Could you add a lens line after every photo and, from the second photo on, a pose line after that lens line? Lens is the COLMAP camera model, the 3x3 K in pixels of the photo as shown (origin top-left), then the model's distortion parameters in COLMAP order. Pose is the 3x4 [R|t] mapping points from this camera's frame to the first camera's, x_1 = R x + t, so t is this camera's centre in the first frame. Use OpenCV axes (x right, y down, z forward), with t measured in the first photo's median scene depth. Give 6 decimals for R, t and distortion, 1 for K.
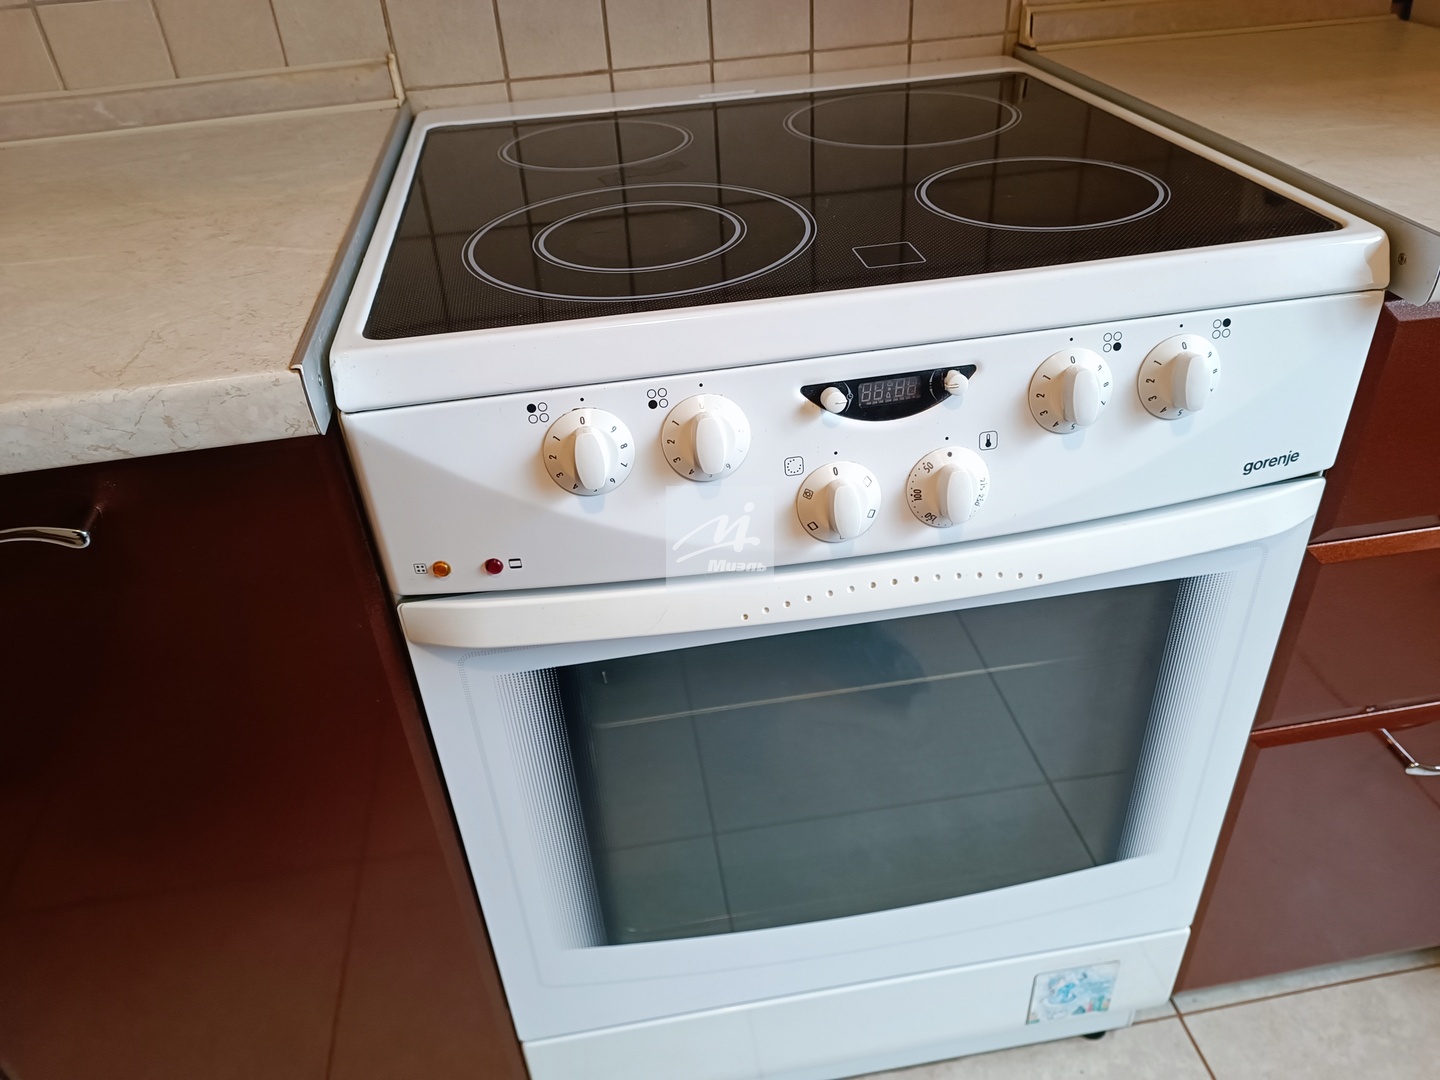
lens RADIAL K [[1051.9, 0, 715.9], [0, 1051.9, 537.0], [0, 0, 1]] dist [0.012070, -0.035770]
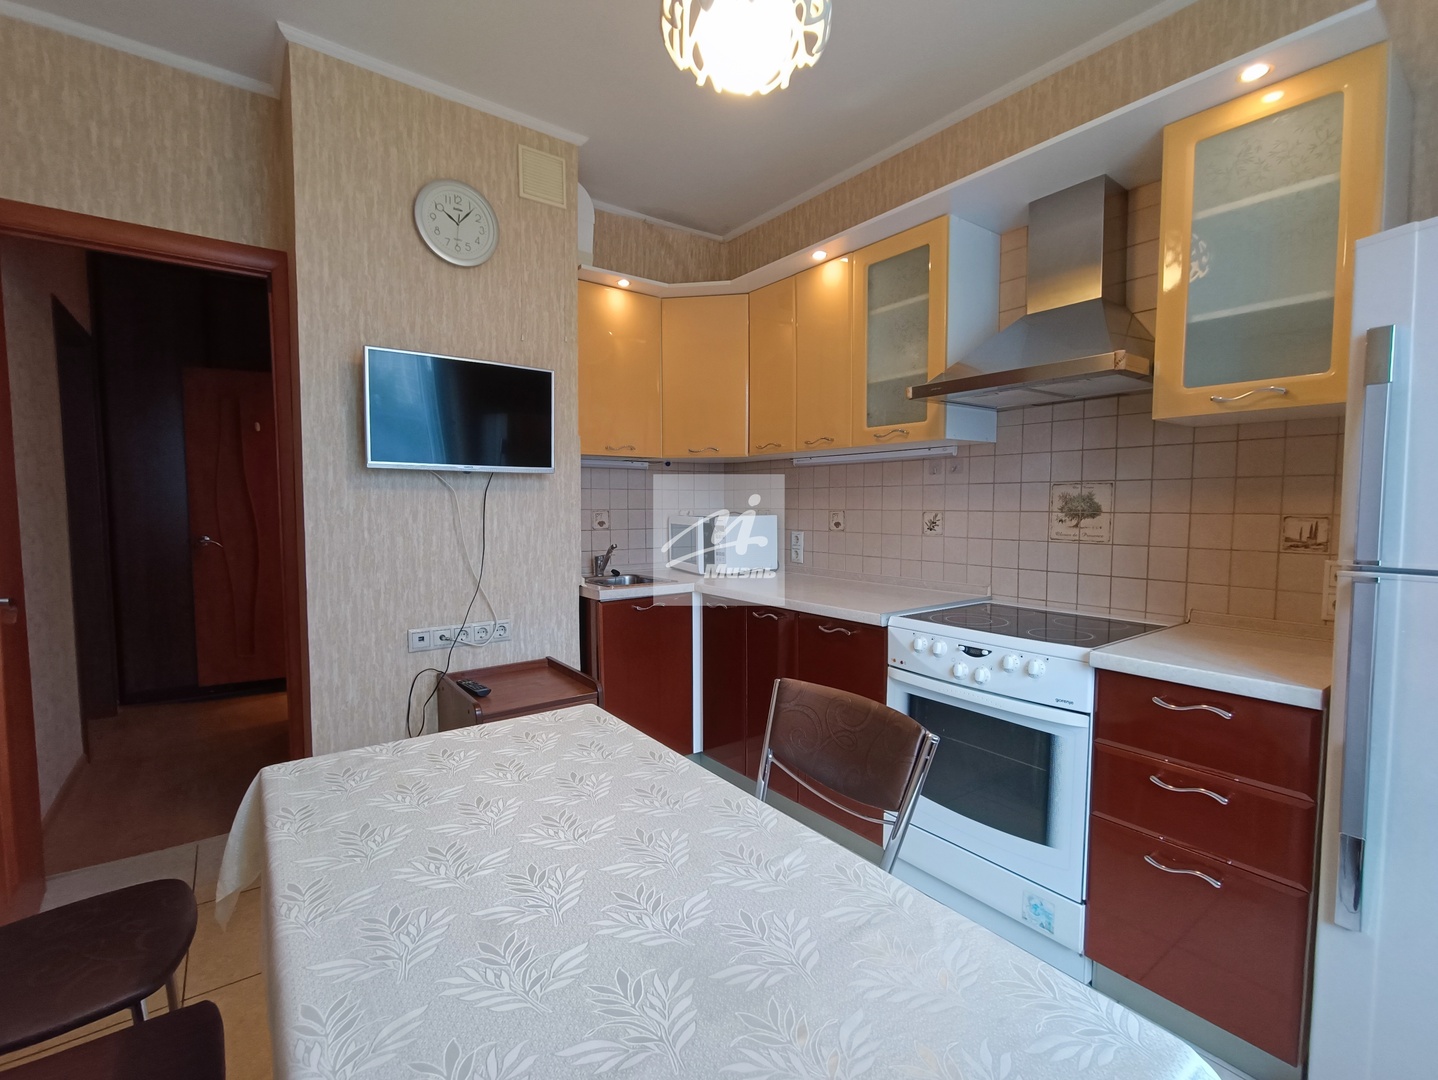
lens RADIAL K [[654.6, 0, 709.3], [0, 654.6, 543.8], [0, 0, 1]] dist [-0.008843, 0.007368]
pose [[0.468434, 0.117749, -0.875617, 2.112601], [-0.522987, 0.835741, -0.167398, 0.578855], [0.712078, 0.536351, 0.453070, -1.467282]]
